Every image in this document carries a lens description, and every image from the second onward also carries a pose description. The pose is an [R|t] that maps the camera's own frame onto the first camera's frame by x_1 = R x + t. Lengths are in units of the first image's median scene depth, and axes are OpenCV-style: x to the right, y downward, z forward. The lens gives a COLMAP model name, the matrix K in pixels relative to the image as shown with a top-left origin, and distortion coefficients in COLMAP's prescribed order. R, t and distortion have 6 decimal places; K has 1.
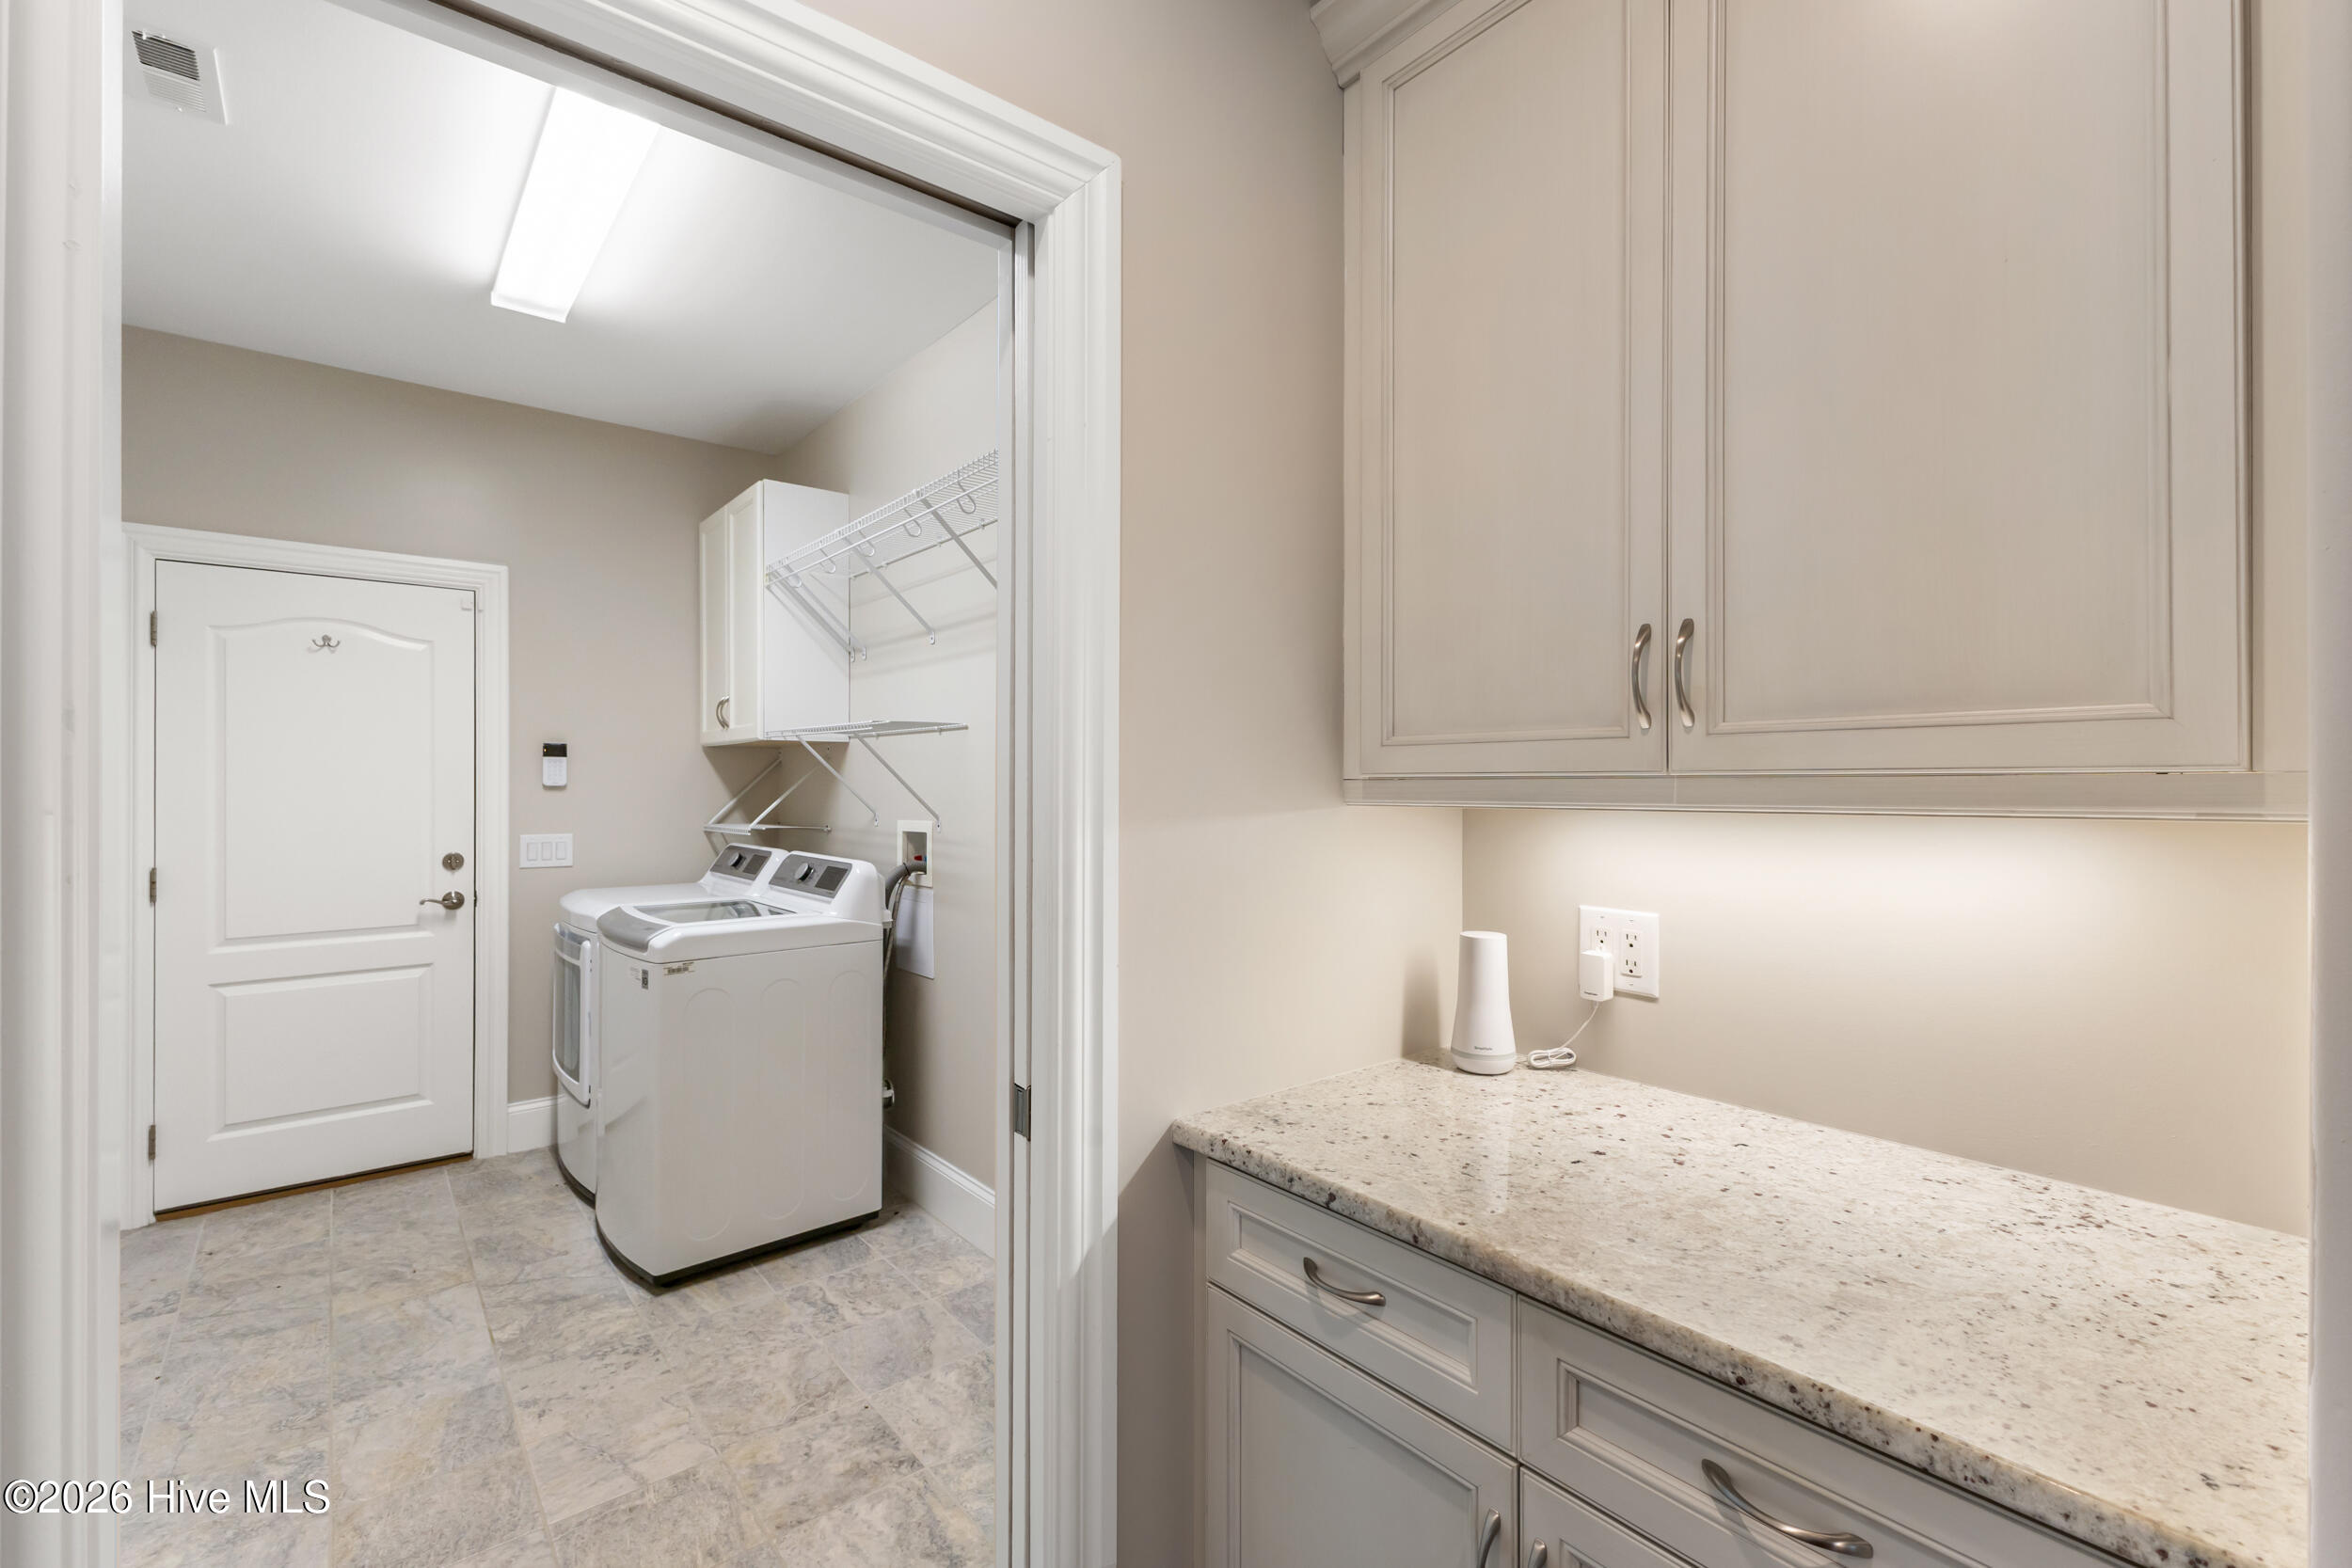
lens RADIAL K [[1017.7, 0, 1178.3], [0, 1017.7, 776.2], [0, 0, 1]] dist [0.010529, -0.000338]
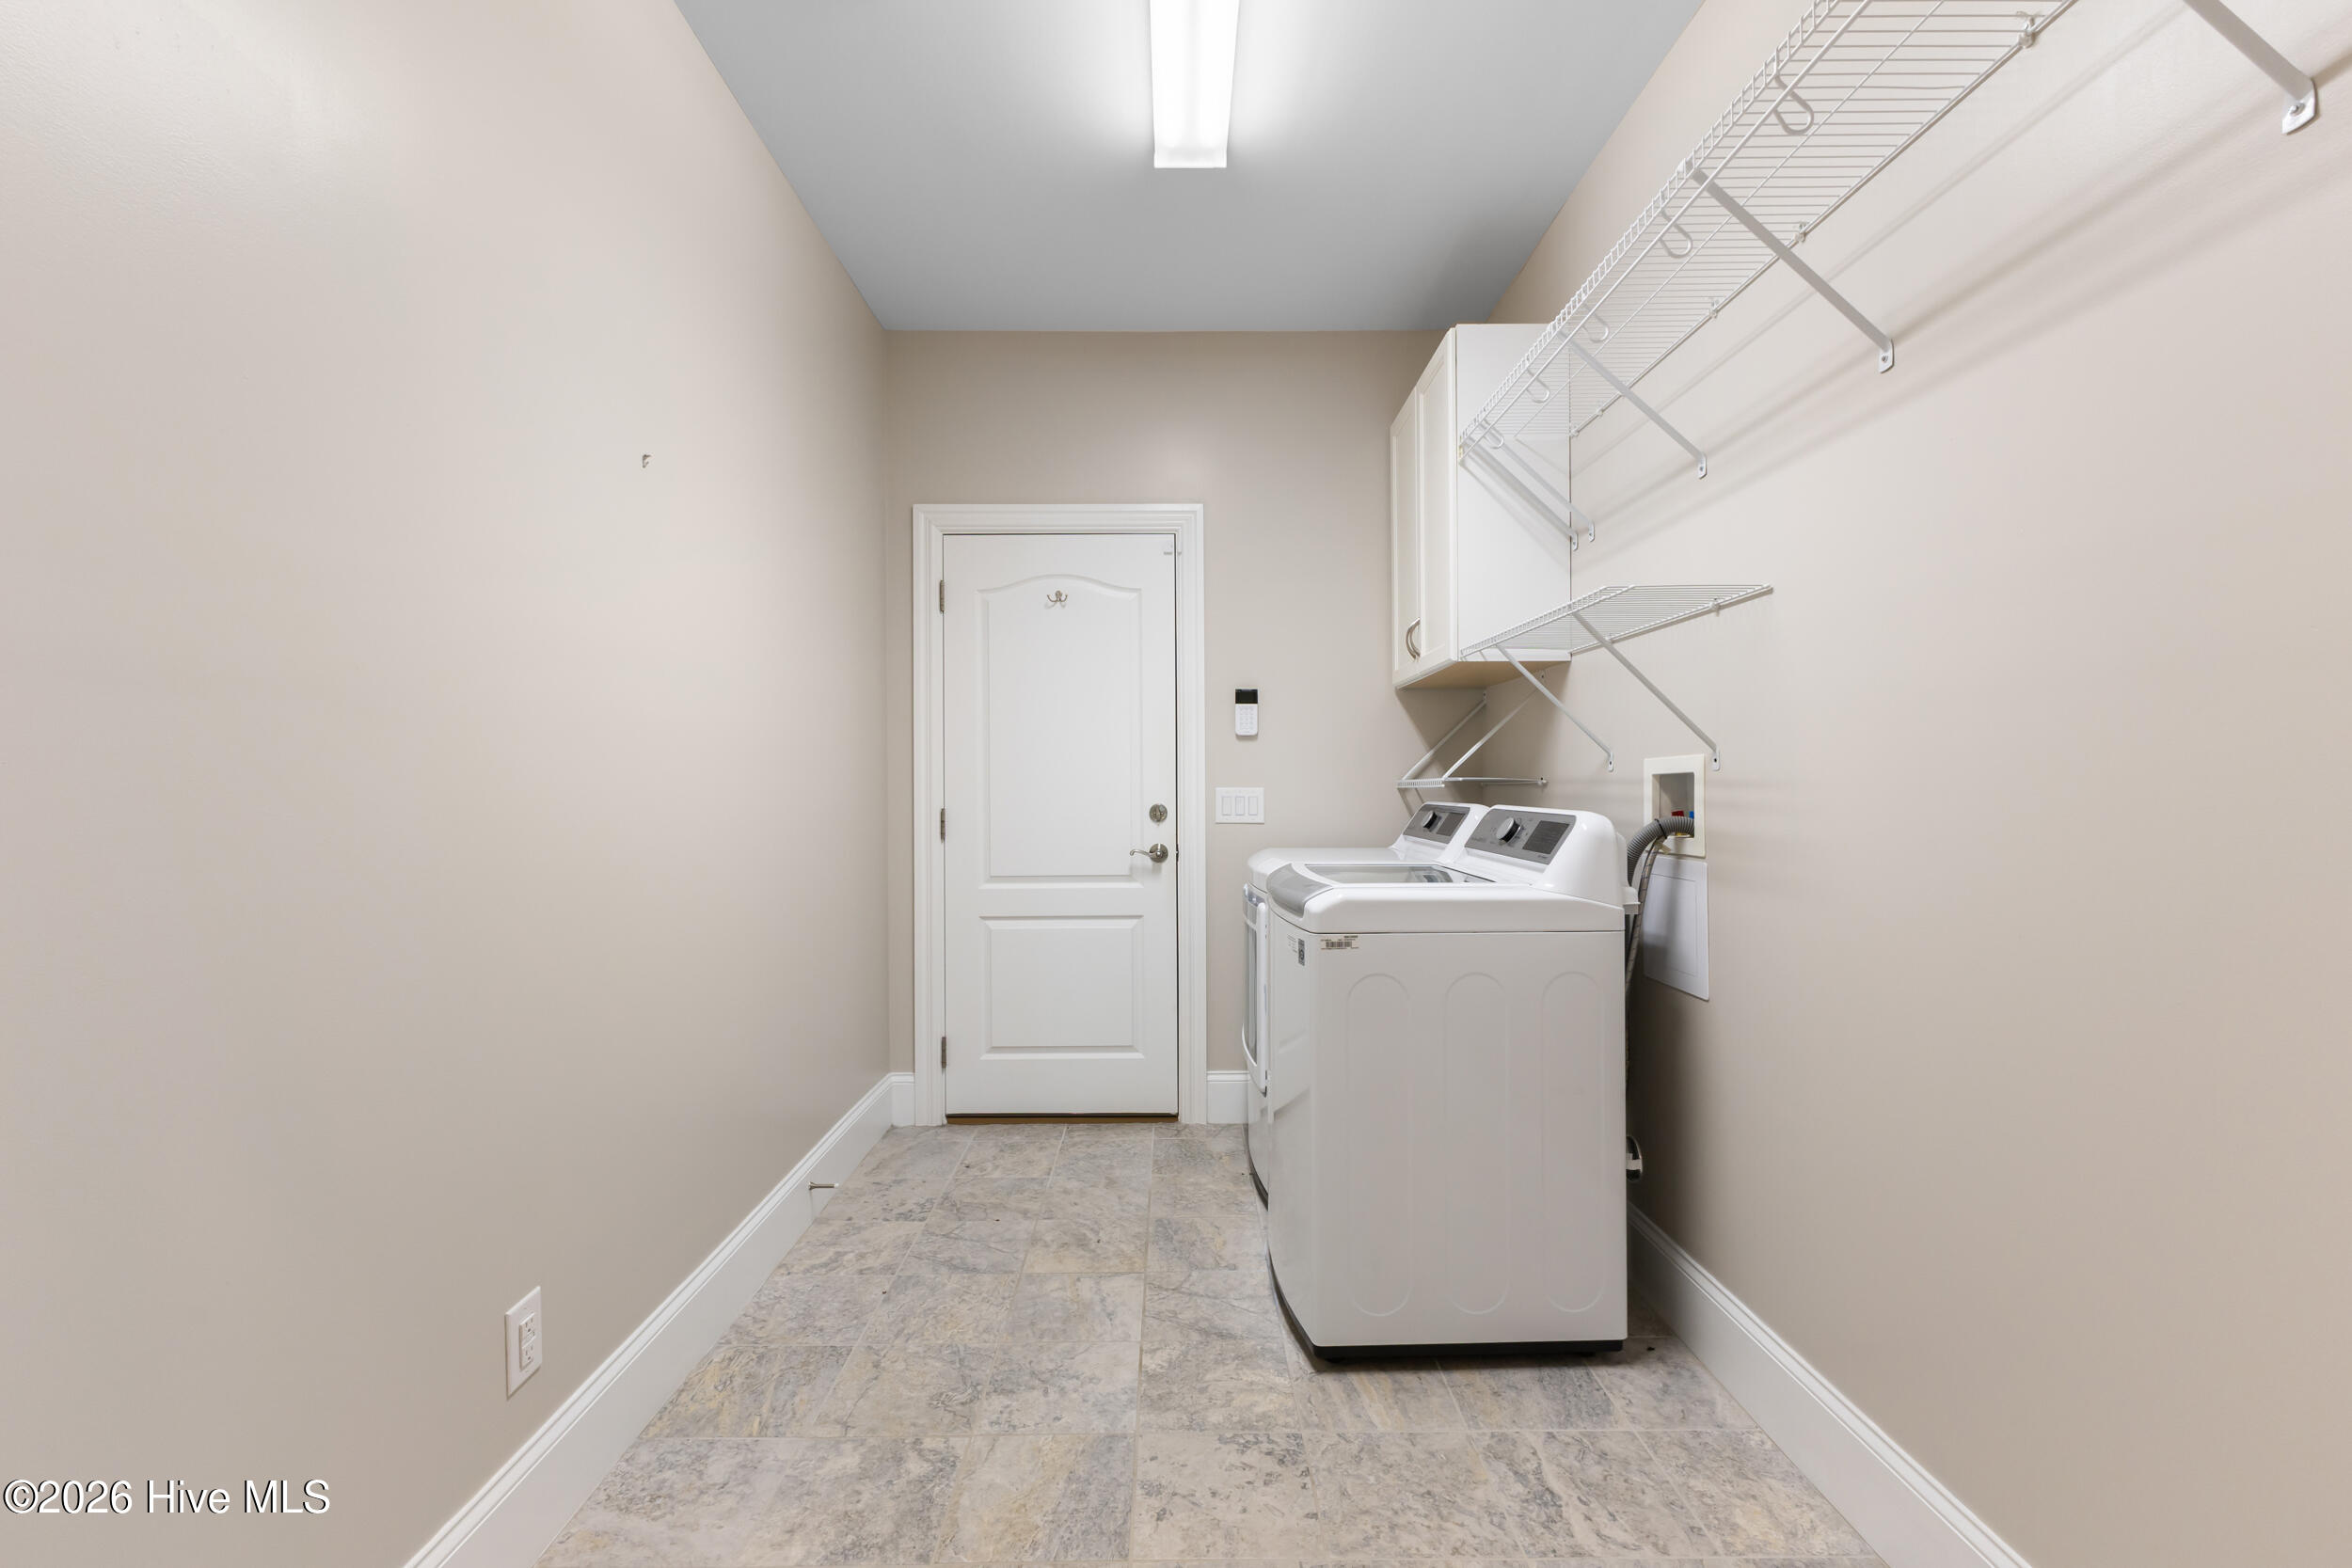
lens RADIAL K [[1017.7, 0, 1173.8], [0, 1017.7, 777.1], [0, 0, 1]] dist [0.010529, -0.000338]
pose [[0.773483, -0.006002, -0.633788, -0.094103], [0.007490, 0.999972, -0.000328, 0.057088], [0.633773, -0.004493, 0.773506, 0.297308]]
